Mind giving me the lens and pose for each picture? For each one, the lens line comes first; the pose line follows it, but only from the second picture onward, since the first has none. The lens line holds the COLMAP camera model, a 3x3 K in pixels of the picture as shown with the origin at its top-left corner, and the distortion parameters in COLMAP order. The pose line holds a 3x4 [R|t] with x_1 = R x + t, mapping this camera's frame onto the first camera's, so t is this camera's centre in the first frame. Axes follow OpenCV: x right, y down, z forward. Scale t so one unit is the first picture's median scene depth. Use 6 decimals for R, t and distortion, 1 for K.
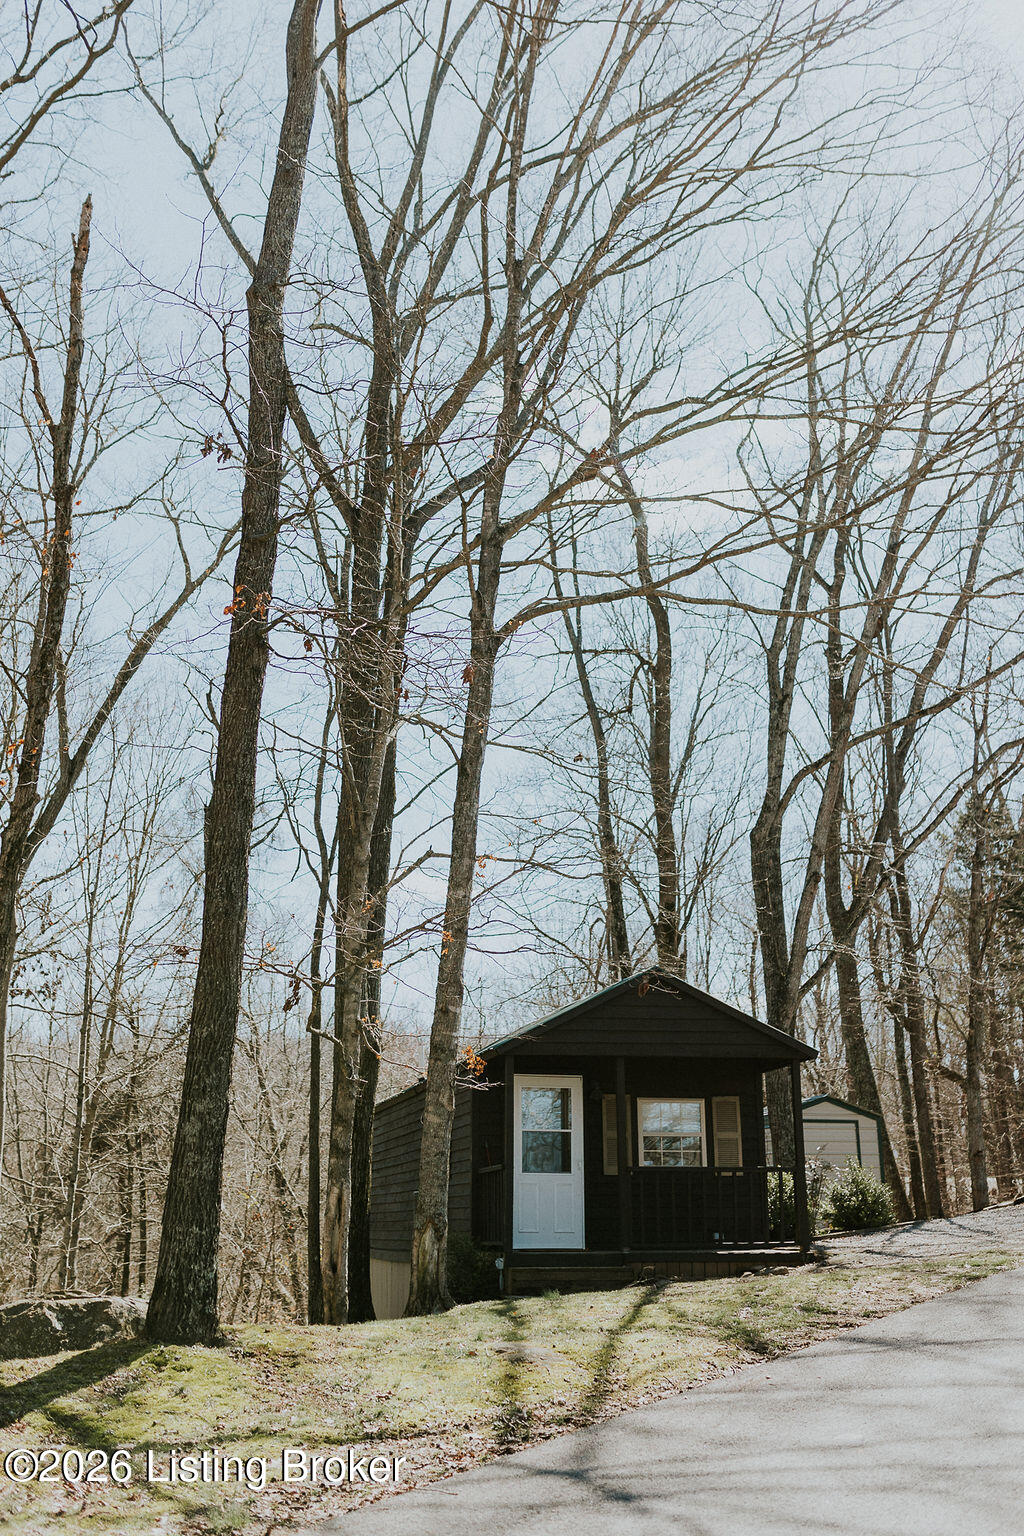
lens RADIAL K [[1548.5, 0, 511.1], [0, 1548.5, 766.2], [0, 0, 1]] dist [0.011771, 0.000000]
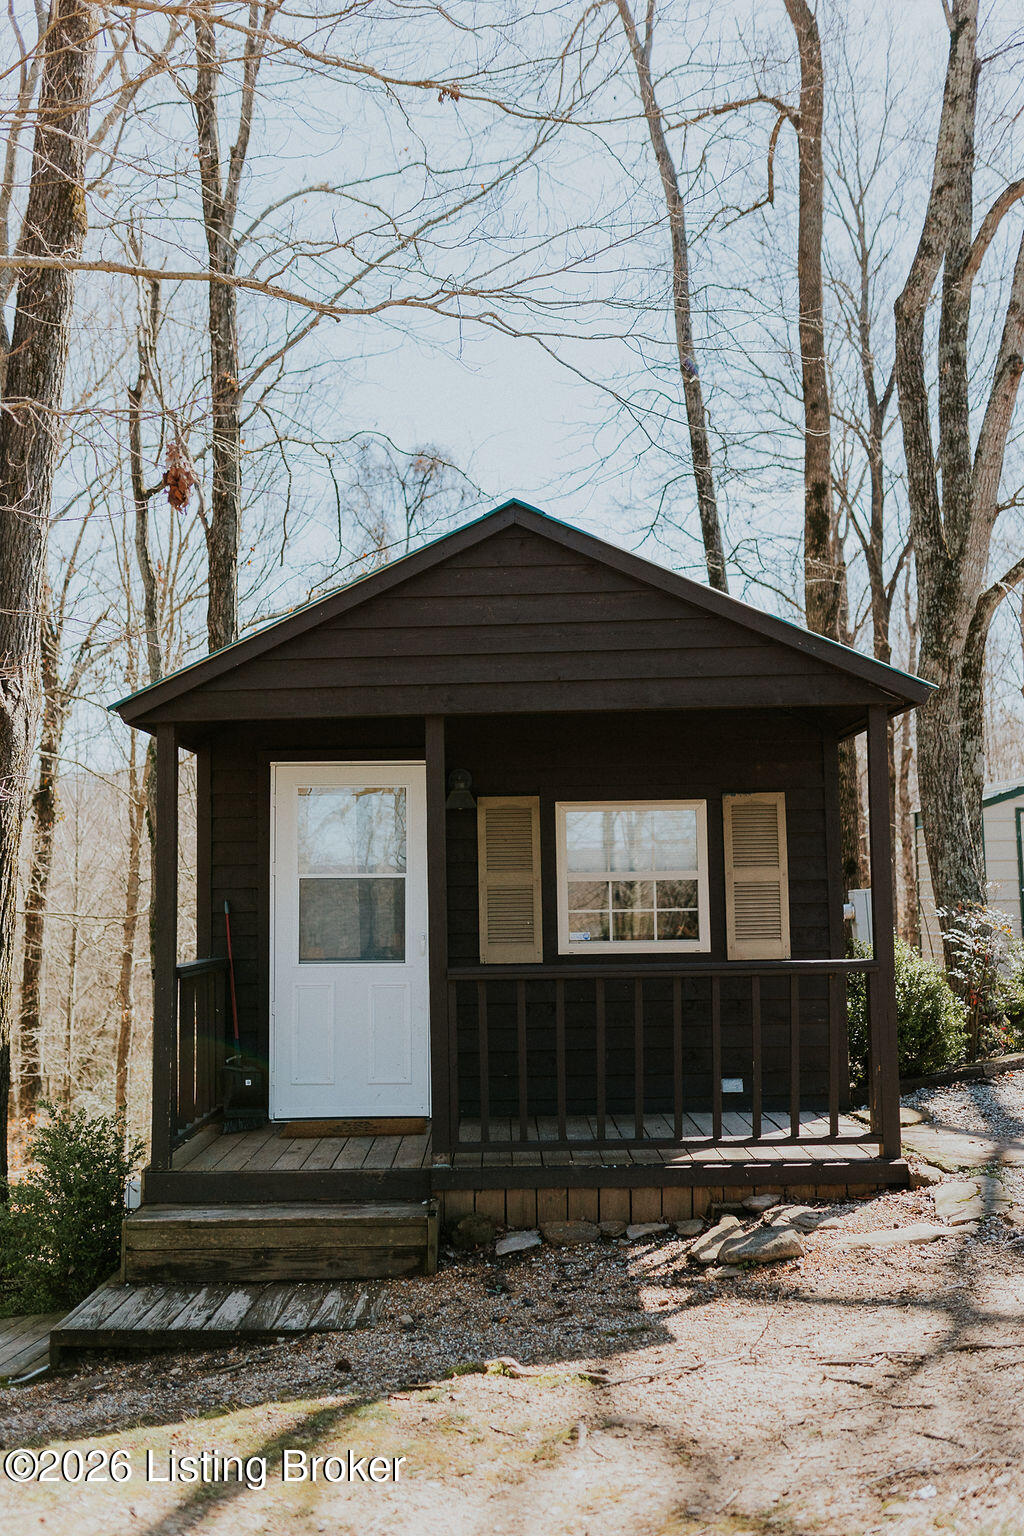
lens RADIAL K [[1451.0, 0, 510.0], [0, 1451.0, 765.6], [0, 0, 1]] dist [0.015140, 0.000000]
pose [[0.974555, -0.031609, -0.221909, 0.166235], [0.077000, 0.976970, 0.198999, 0.113484], [0.210508, -0.211022, 0.954545, 0.575679]]
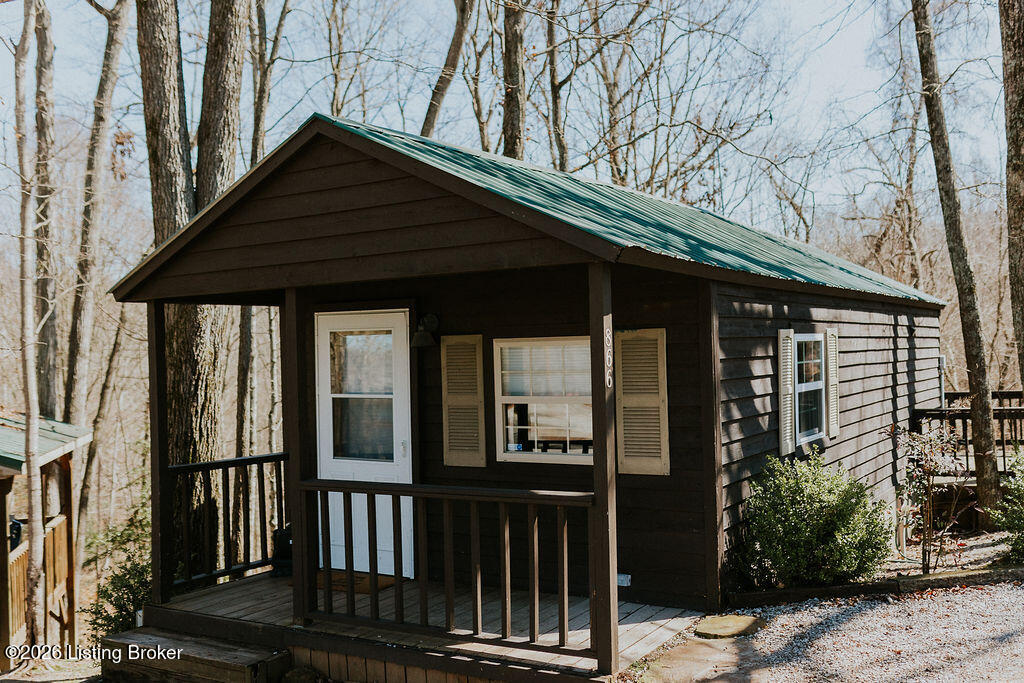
lens RADIAL K [[1032.4, 0, 512.7], [0, 1032.4, 345.7], [0, 0, 1]] dist [0.011771, 0.000000]
pose [[0.721567, -0.019077, -0.692082, 0.356642], [0.220298, 0.953993, 0.203387, 0.138073], [0.656361, -0.299221, 0.692573, 0.732395]]
